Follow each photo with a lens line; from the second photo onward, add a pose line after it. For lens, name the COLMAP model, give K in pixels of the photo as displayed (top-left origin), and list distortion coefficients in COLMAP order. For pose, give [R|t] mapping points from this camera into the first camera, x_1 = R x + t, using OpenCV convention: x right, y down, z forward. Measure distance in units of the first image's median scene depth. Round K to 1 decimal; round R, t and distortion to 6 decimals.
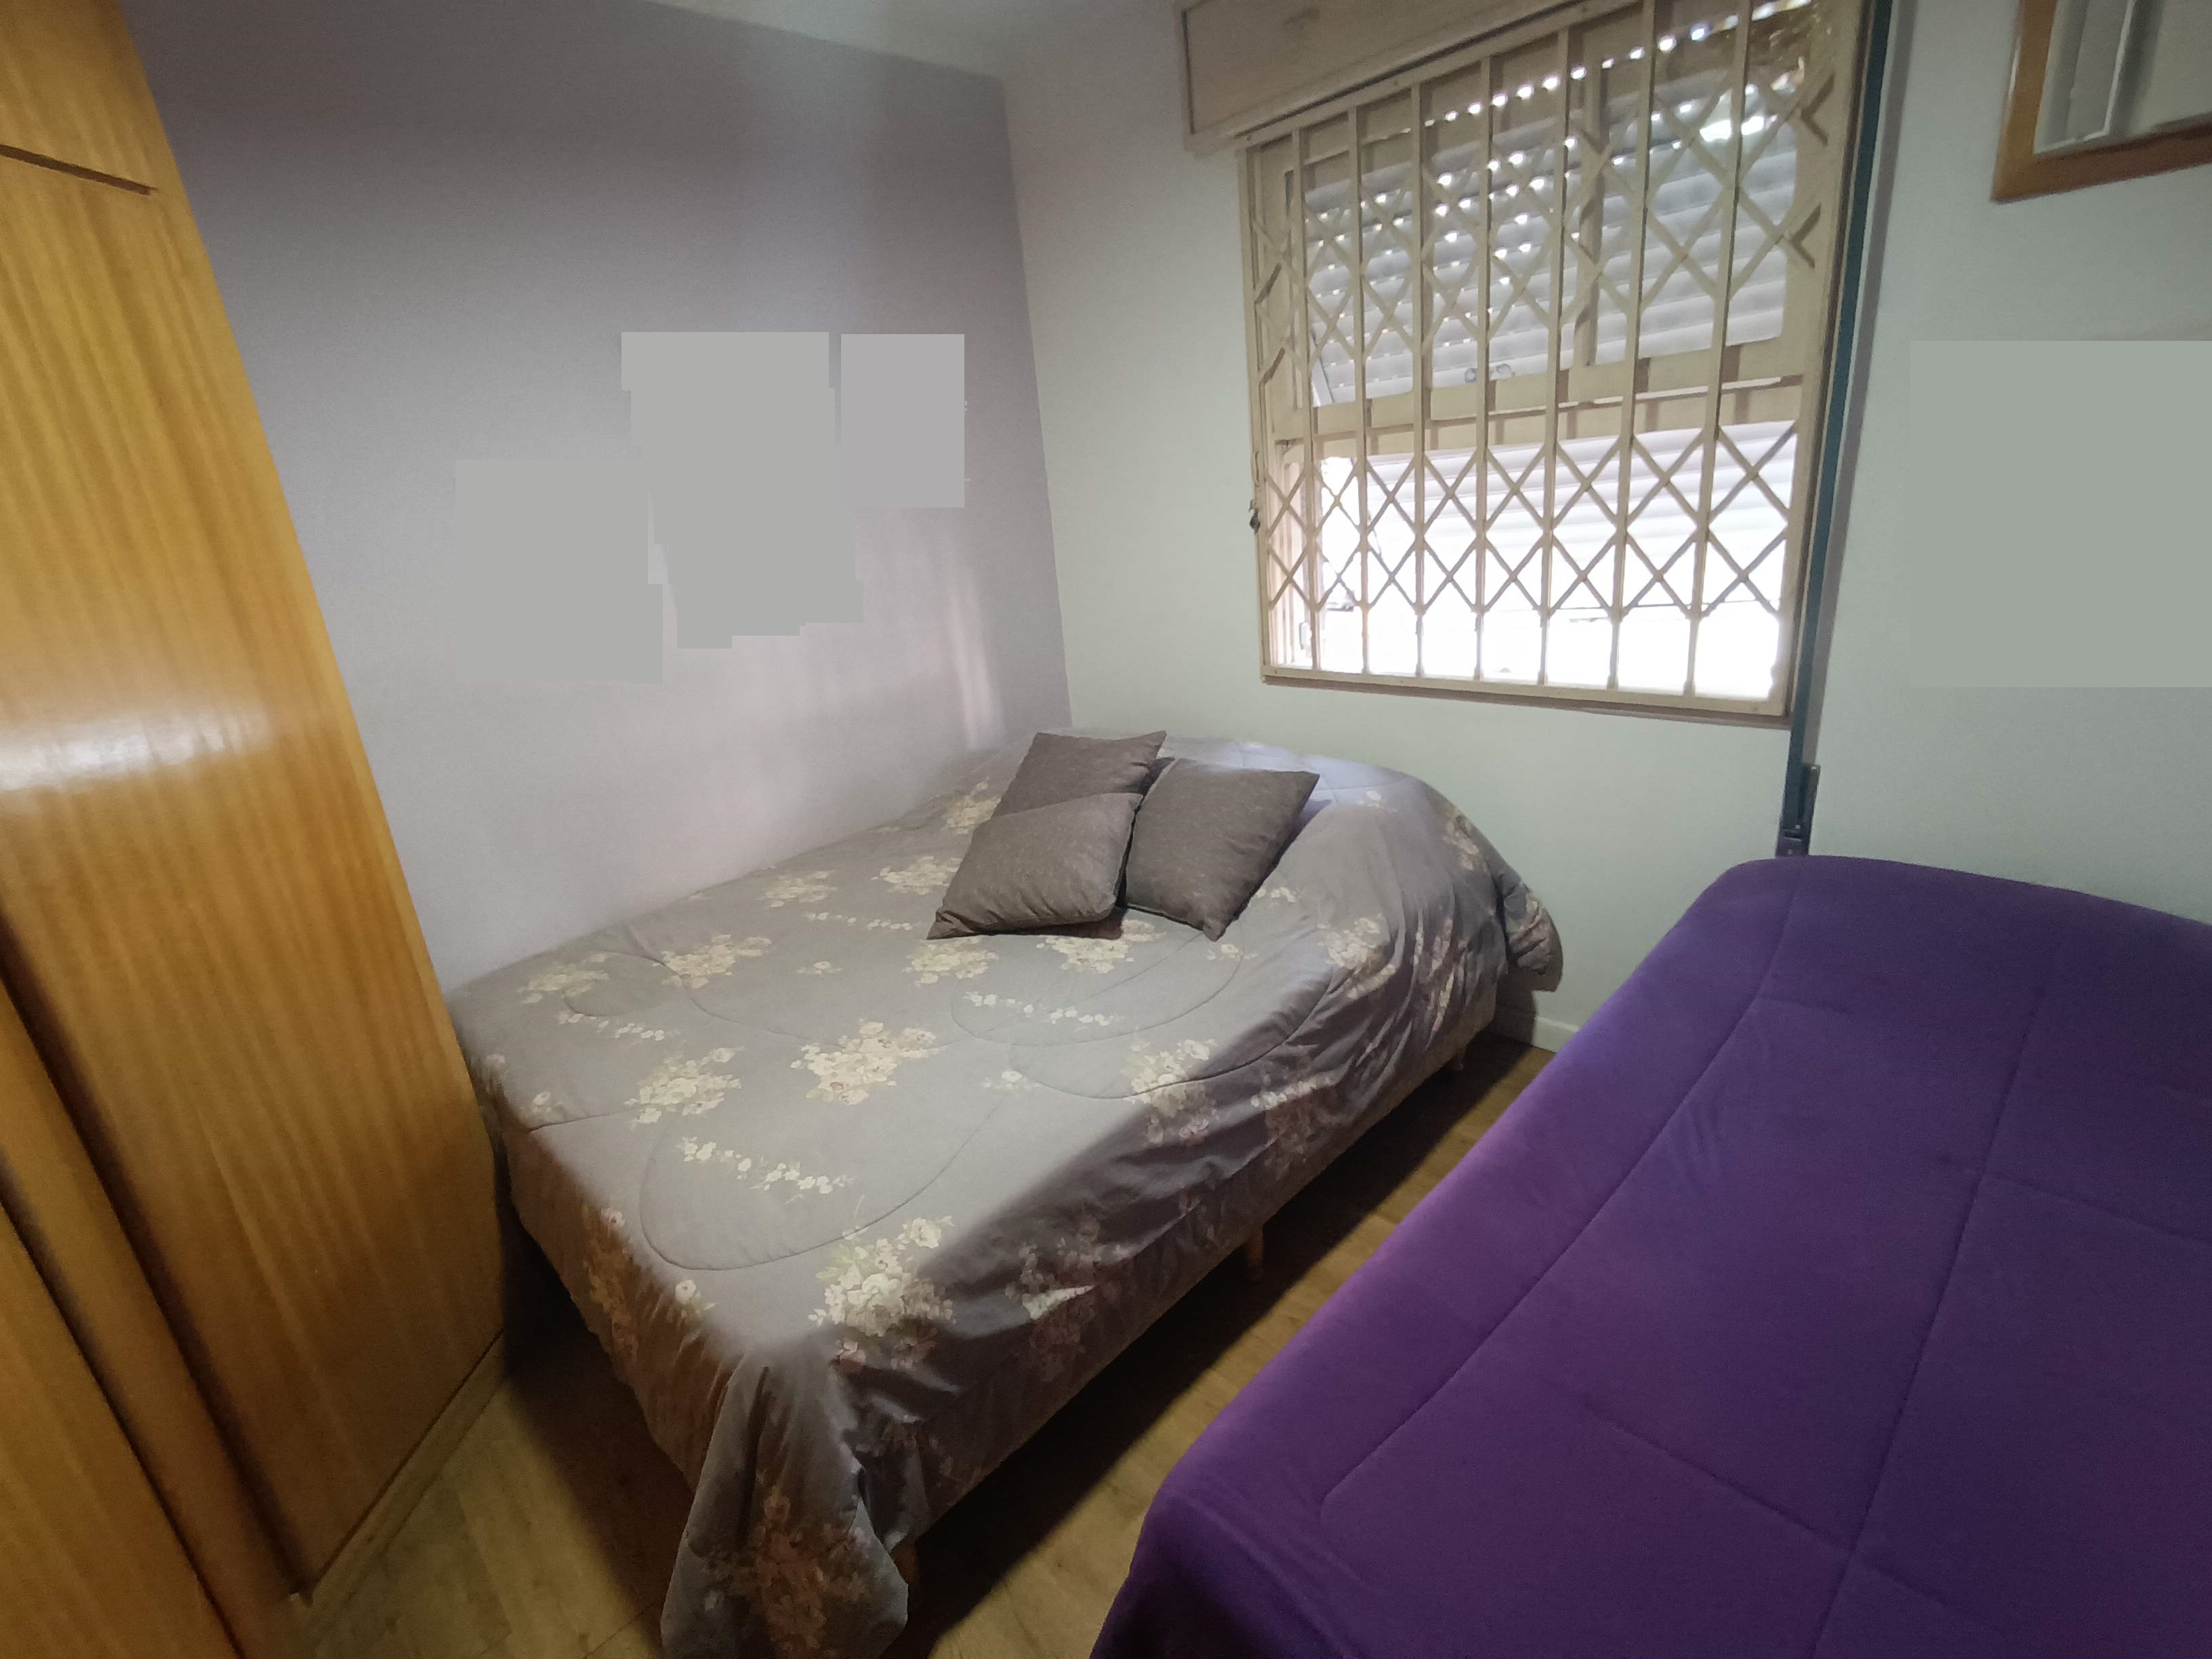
lens RADIAL K [[1014.4, 0, 1076.4], [0, 1014.4, 800.5], [0, 0, 1]] dist [-0.009100, -0.001056]
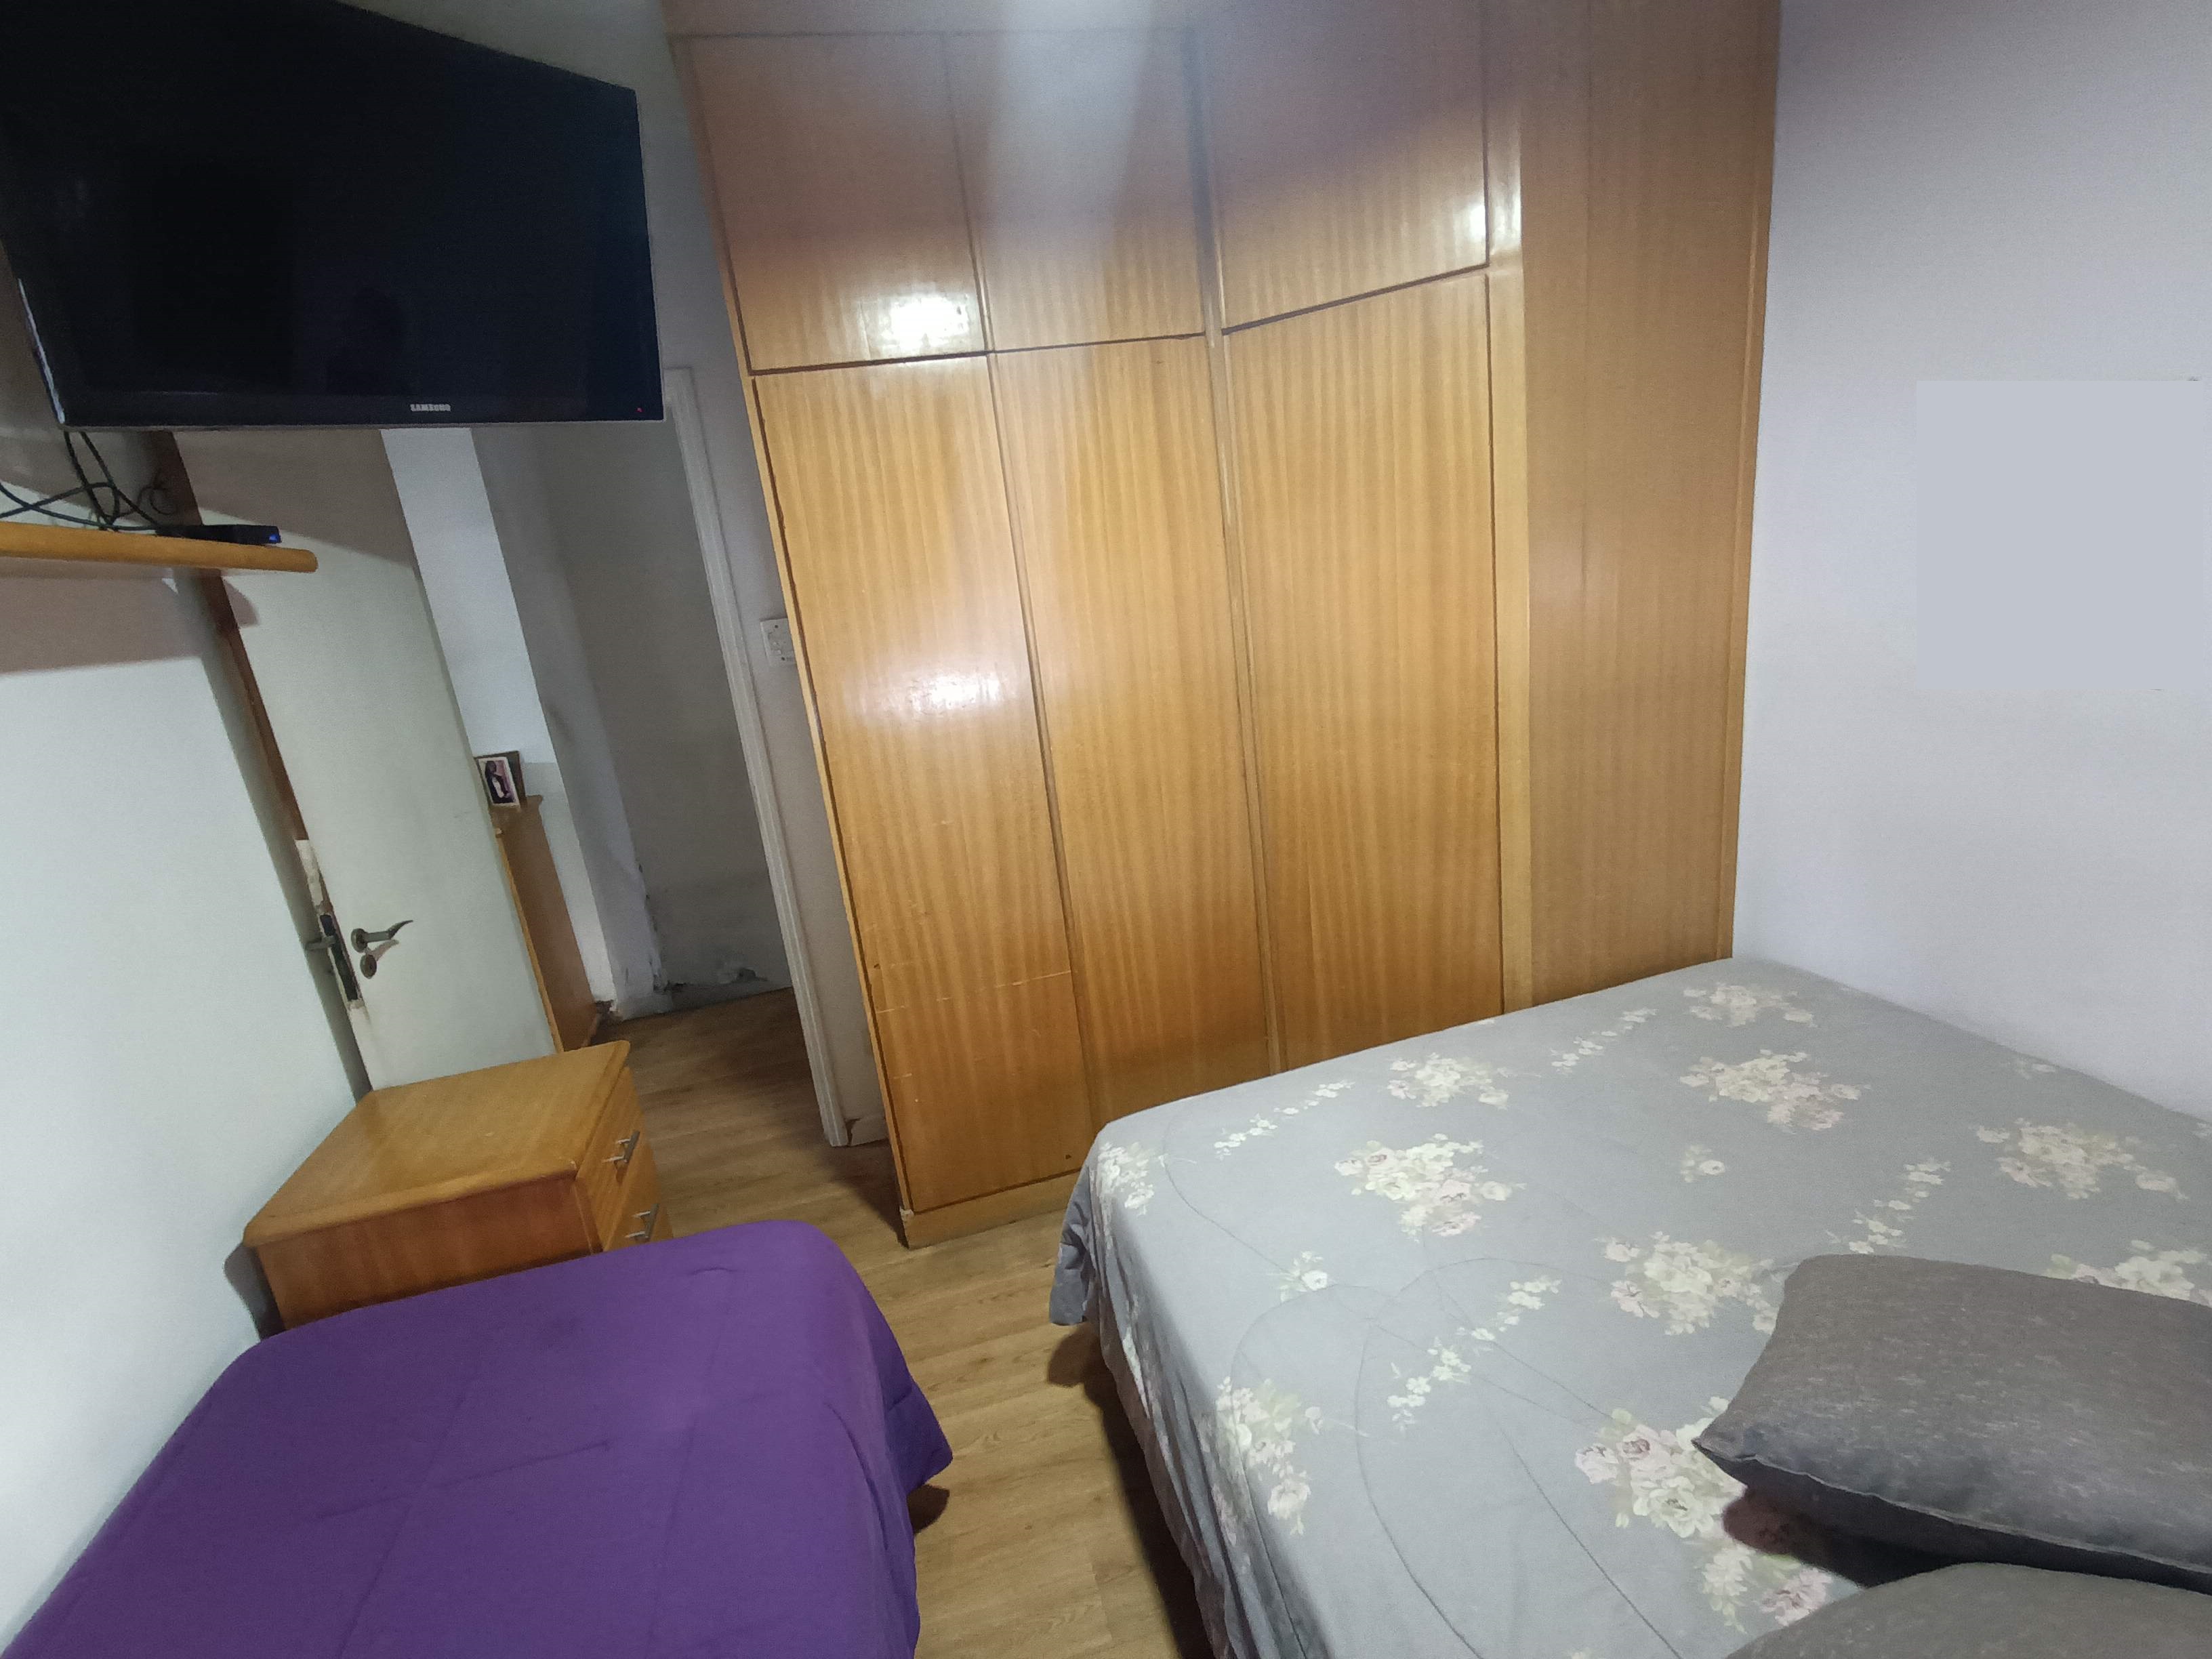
lens RADIAL K [[991.4, 0, 1086.4], [0, 991.4, 807.4], [0, 0, 1]] dist [0.000185, -0.011540]
pose [[-0.477011, 0.375266, -0.794755, 0.465498], [-0.097896, 0.875951, 0.472362, -0.384953], [0.873428, 0.303125, -0.381101, 0.896494]]
